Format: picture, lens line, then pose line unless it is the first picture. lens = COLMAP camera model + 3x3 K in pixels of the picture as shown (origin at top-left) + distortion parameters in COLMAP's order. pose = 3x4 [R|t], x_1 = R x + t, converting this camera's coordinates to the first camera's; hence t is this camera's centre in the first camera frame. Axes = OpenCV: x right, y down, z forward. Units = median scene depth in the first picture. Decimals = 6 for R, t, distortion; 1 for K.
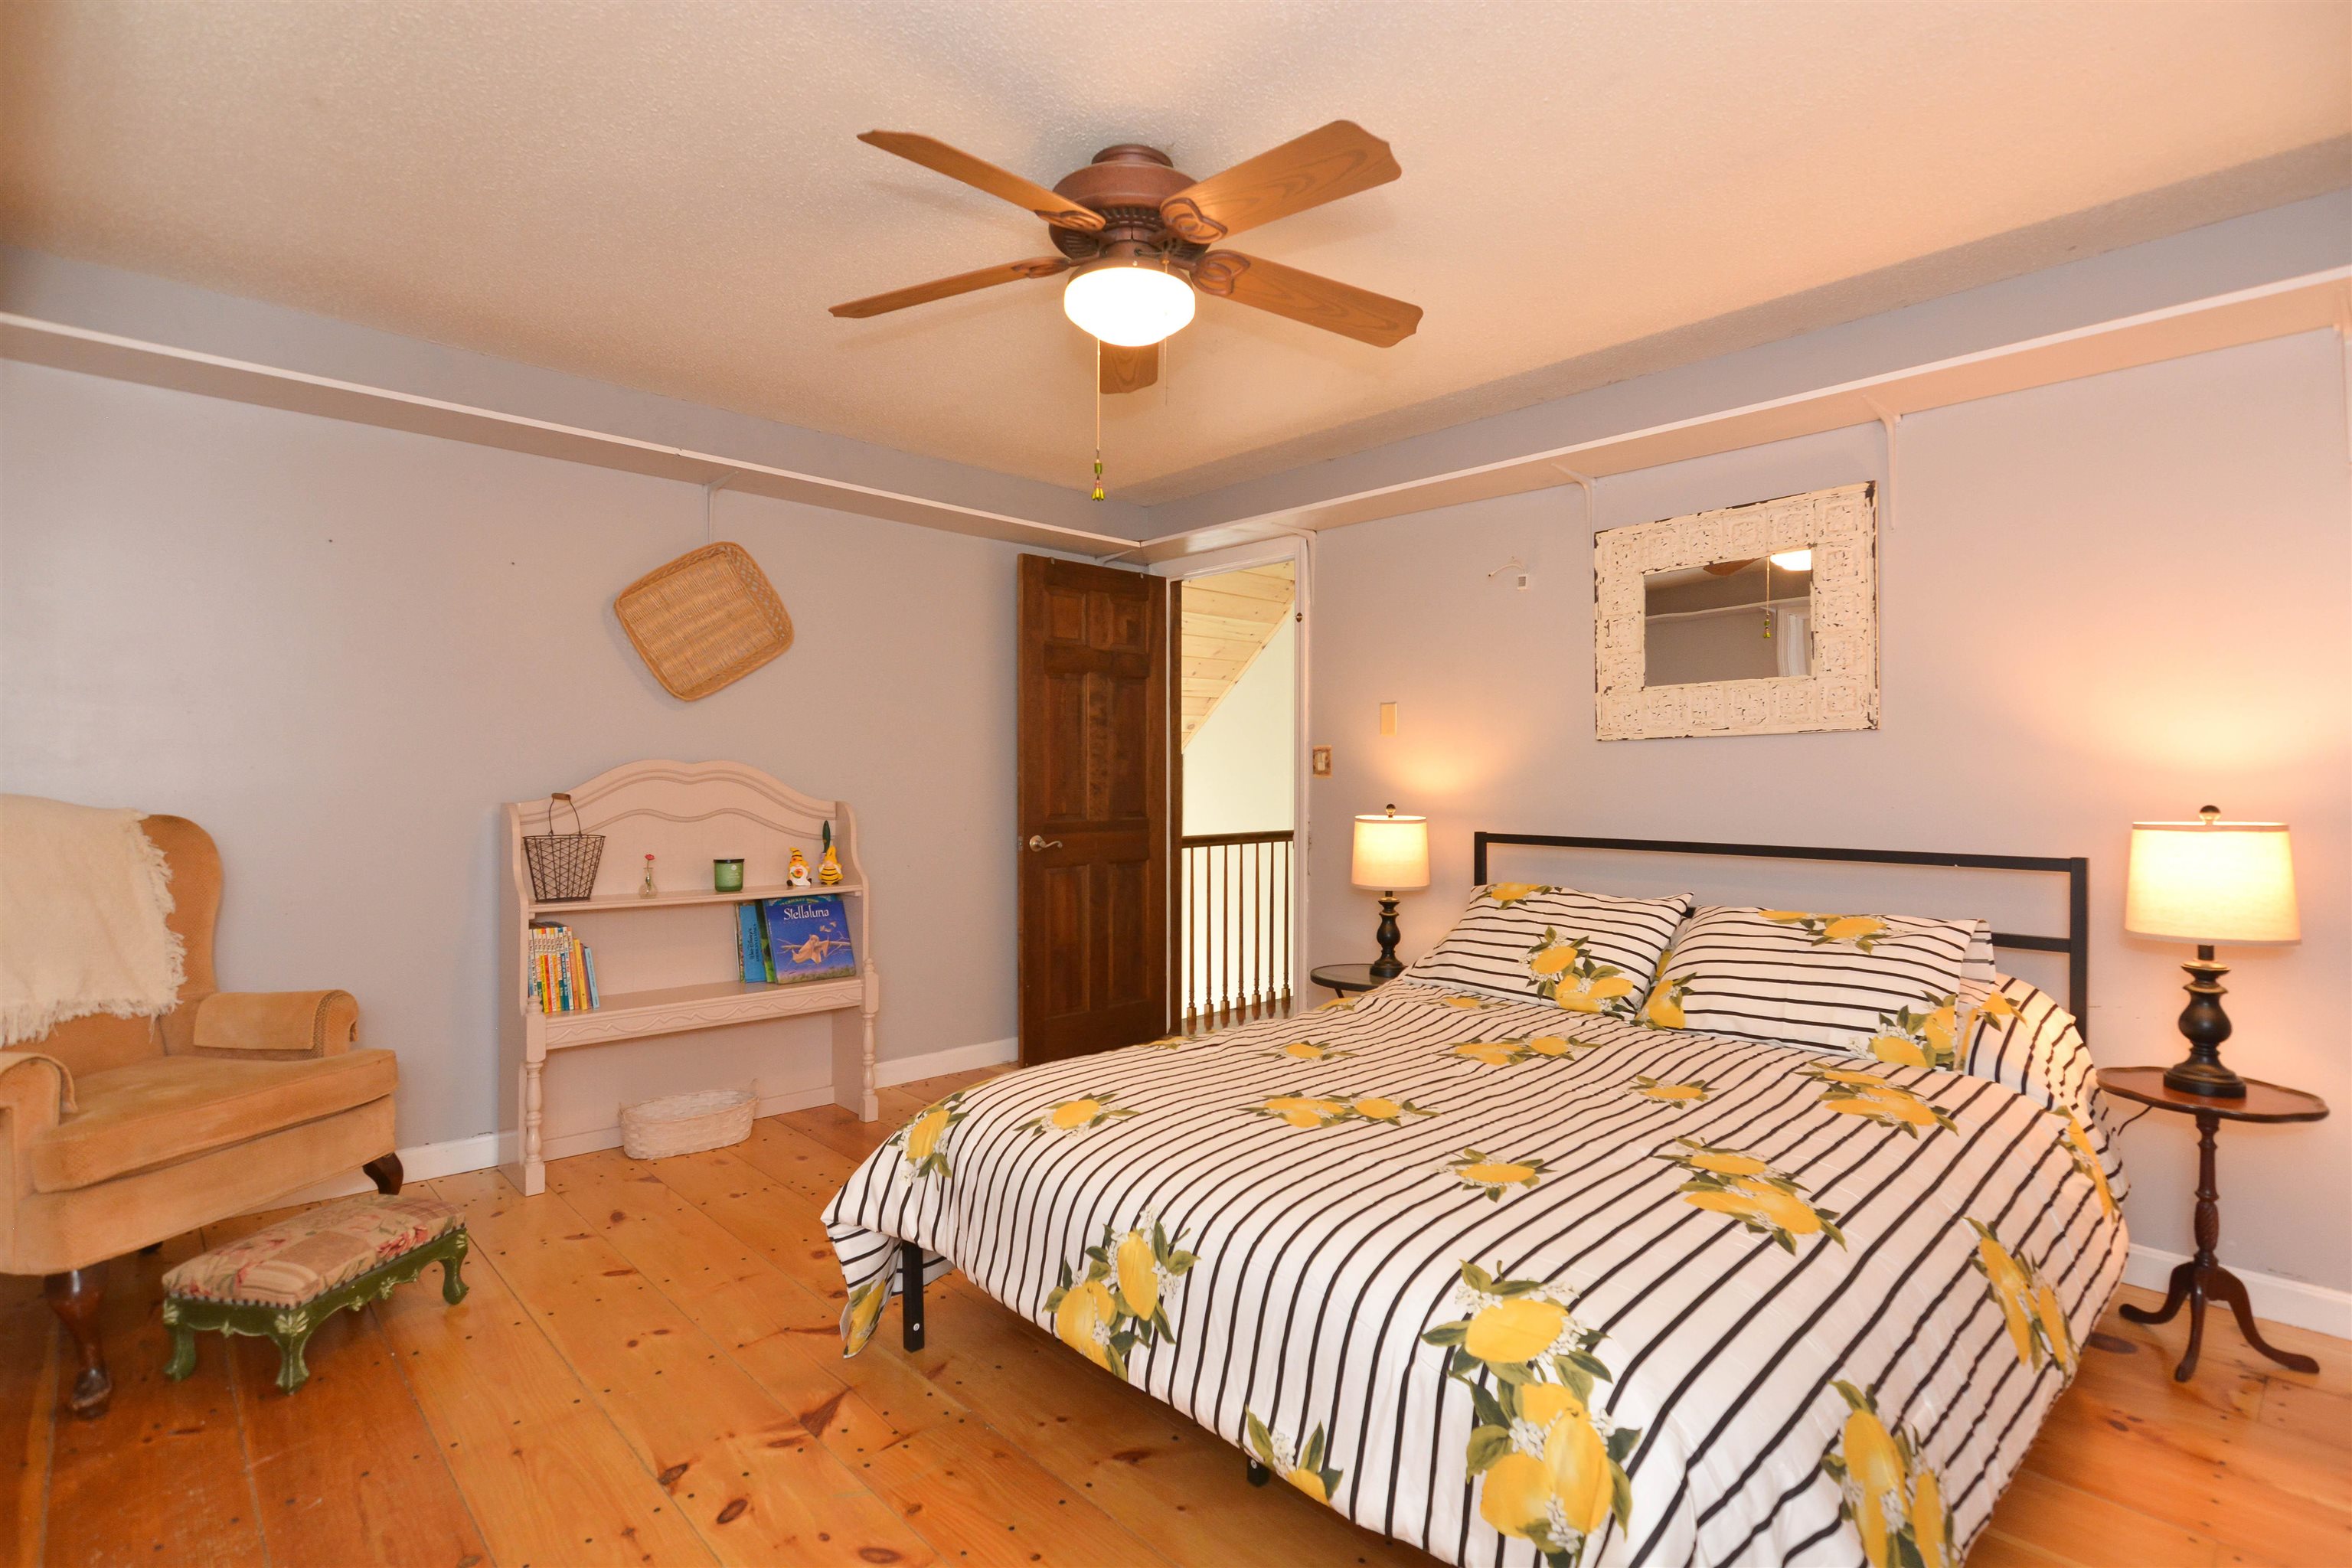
lens RADIAL K [[1124.5, 0, 1212.5], [0, 1124.5, 791.7], [0, 0, 1]] dist [0.003856, 0.011379]
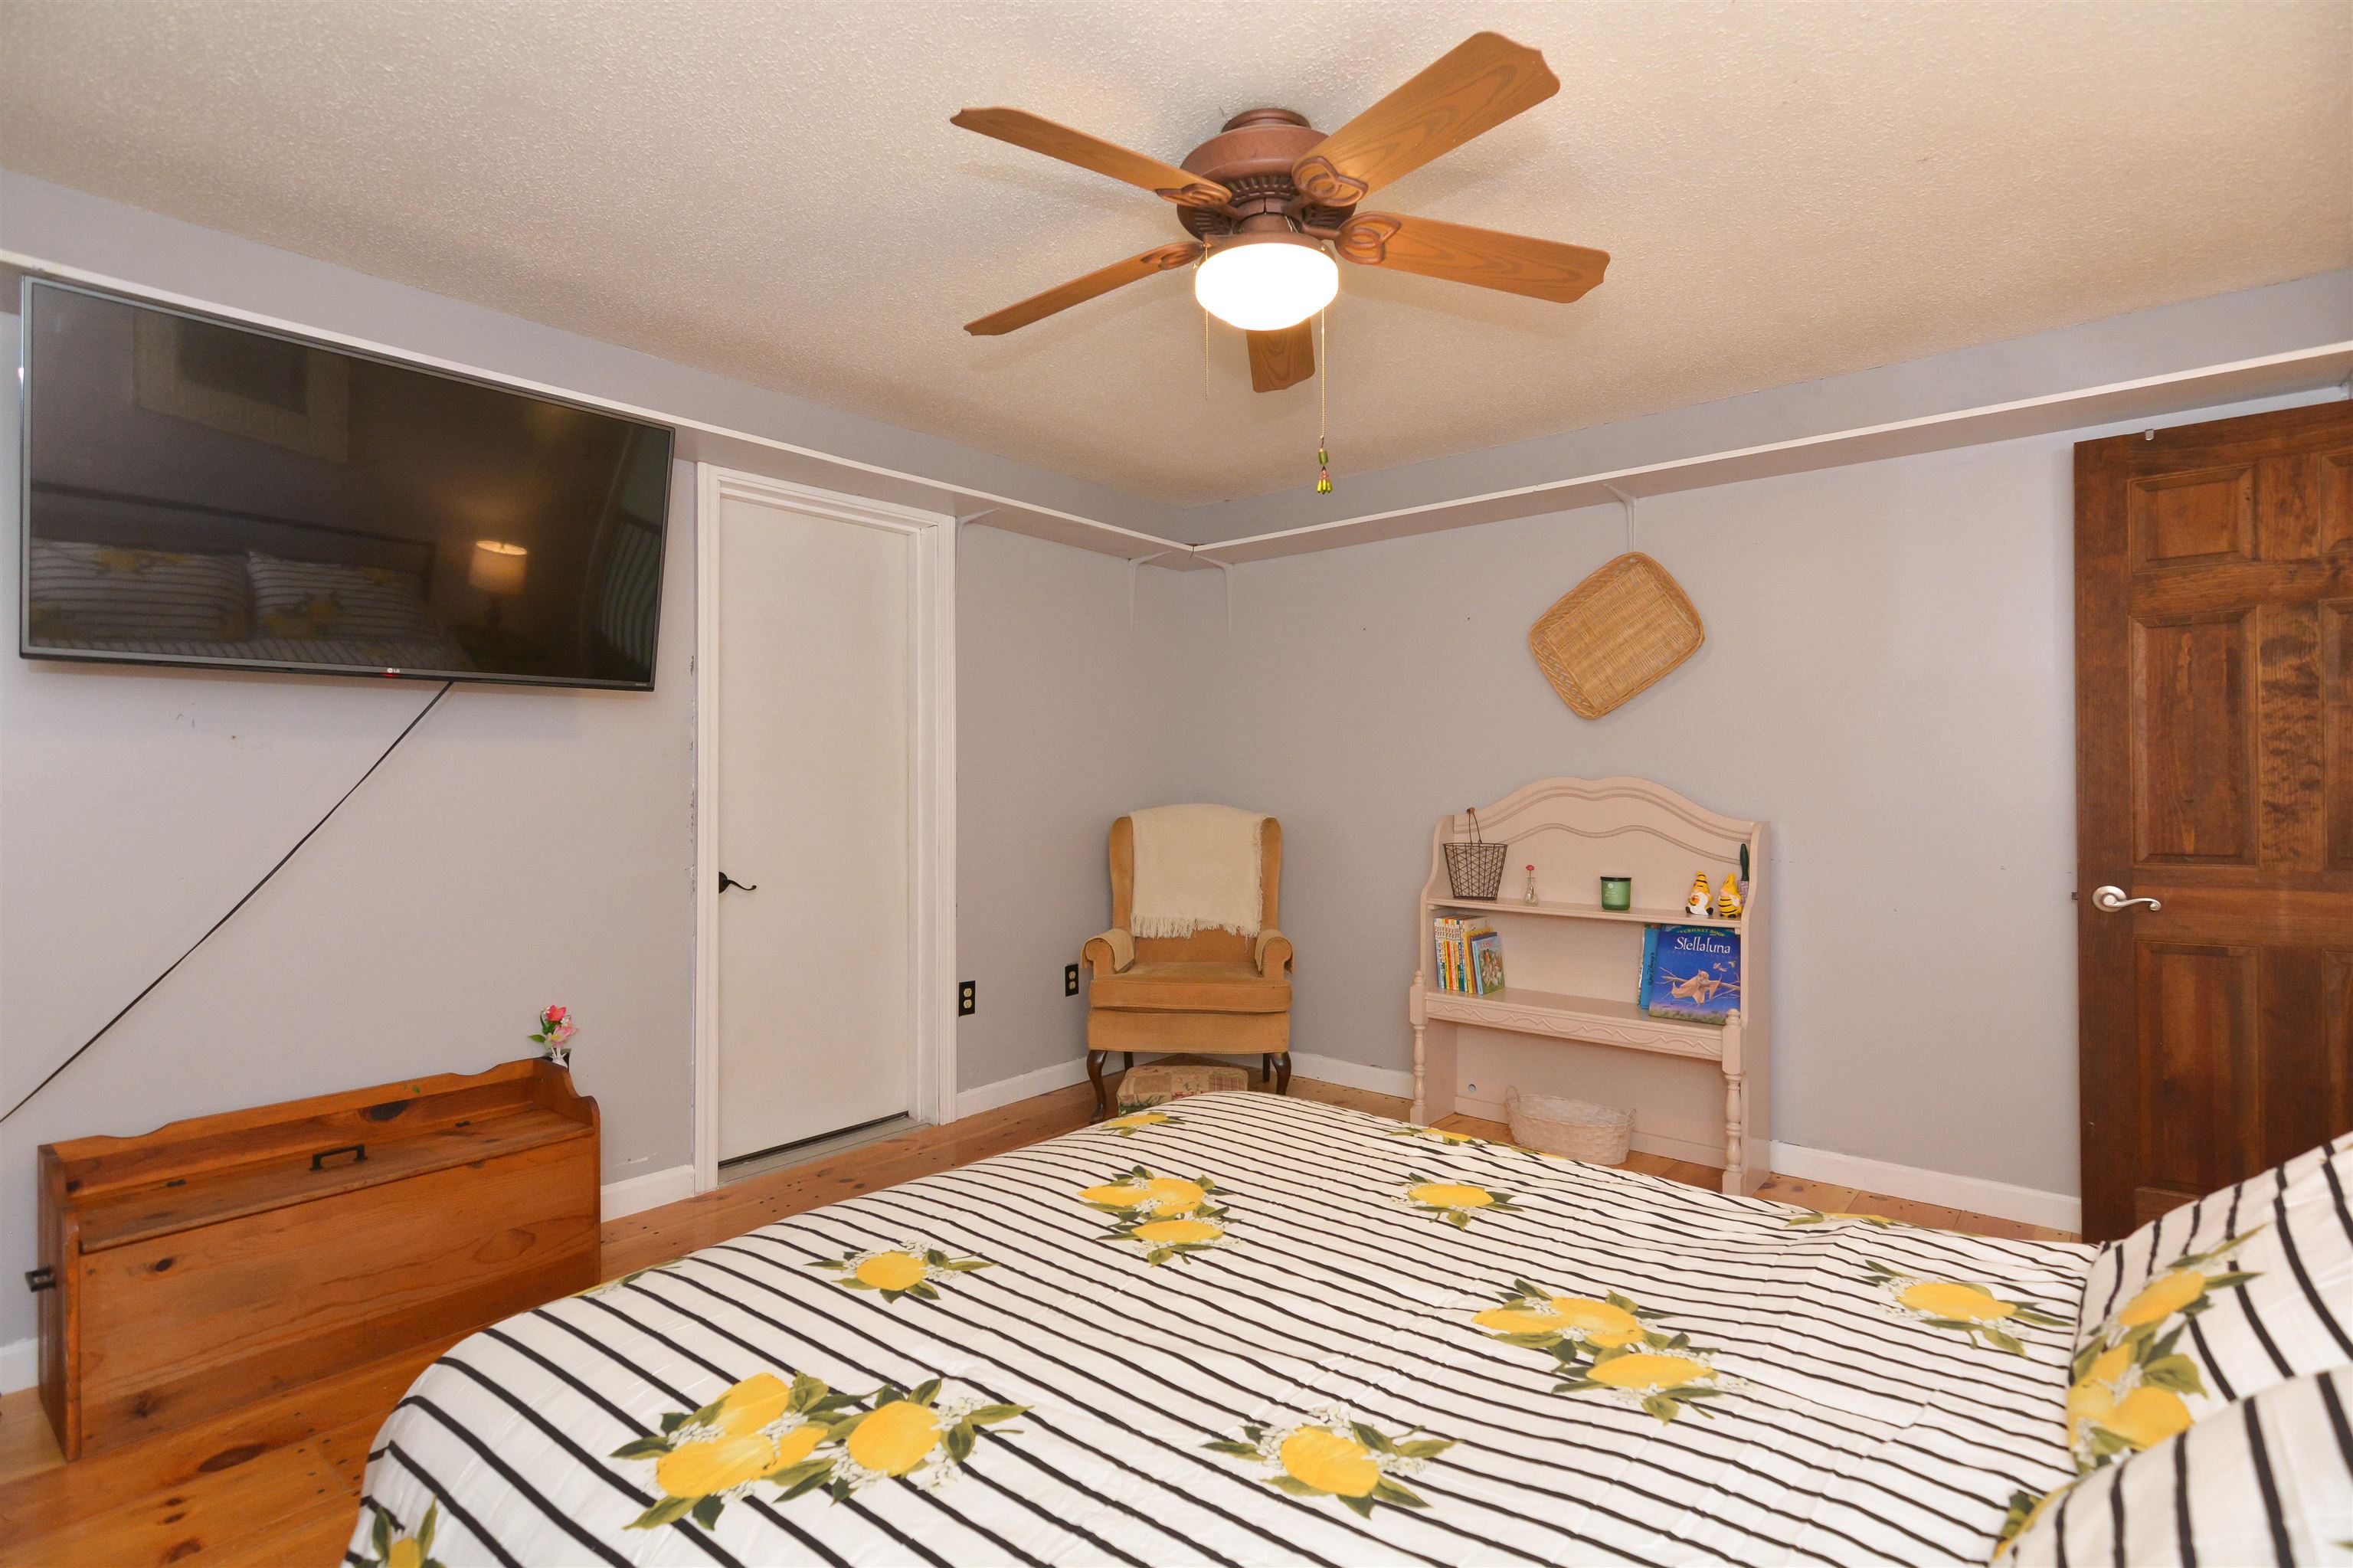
lens RADIAL K [[1143.3, 0, 1176.5], [0, 1143.3, 784.0], [0, 0, 1]] dist [0.021095, -0.011460]
pose [[0.098967, -0.005898, -0.995073, 0.810177], [-0.006695, 0.999956, -0.006593, -0.018152], [0.995068, 0.007315, 0.098923, 0.798697]]
